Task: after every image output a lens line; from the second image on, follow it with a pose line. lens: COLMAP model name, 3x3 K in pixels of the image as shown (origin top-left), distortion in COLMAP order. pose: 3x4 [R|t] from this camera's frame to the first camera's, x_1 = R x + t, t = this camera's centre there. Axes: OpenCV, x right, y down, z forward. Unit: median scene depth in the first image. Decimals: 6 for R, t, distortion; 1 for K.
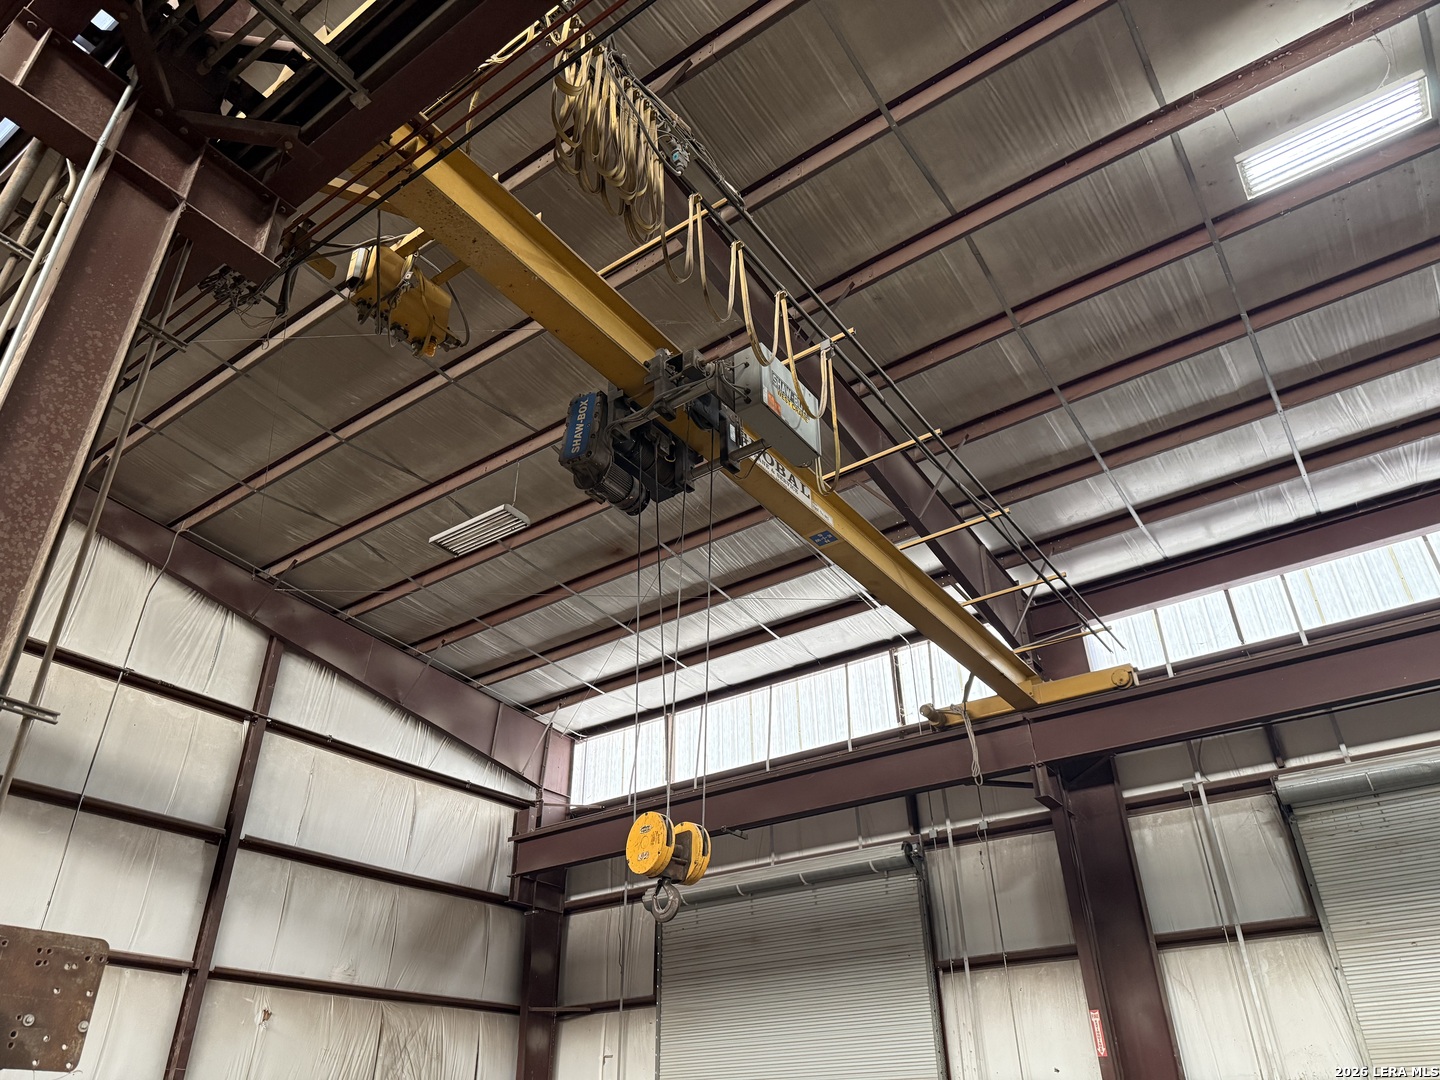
lens RADIAL K [[1008.0, 0, 721.4], [0, 1008.0, 543.5], [0, 0, 1]] dist [0.038266, -0.040033]
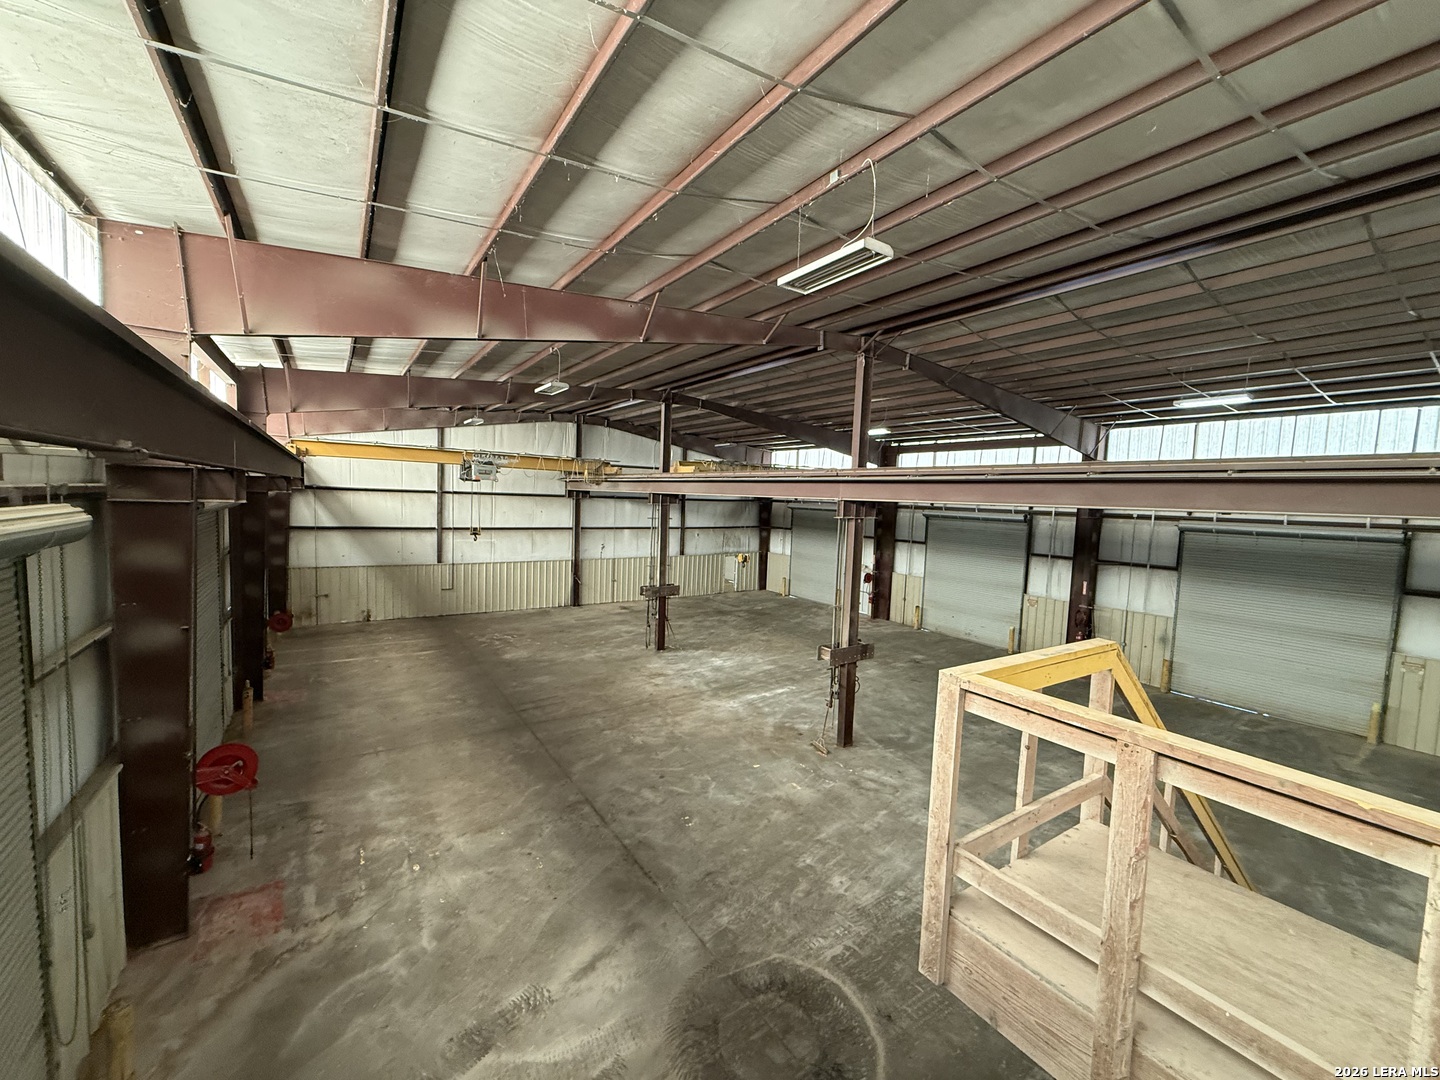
lens RADIAL K [[576.1, 0, 717.9], [0, 576.1, 538.3], [0, 0, 1]] dist [-0.001581, 0.000618]
pose [[0.933889, 0.069946, -0.350655, 0.480159], [0.147284, 0.818369, 0.555499, -0.843360], [0.325820, -0.570420, 0.753964, -0.815602]]
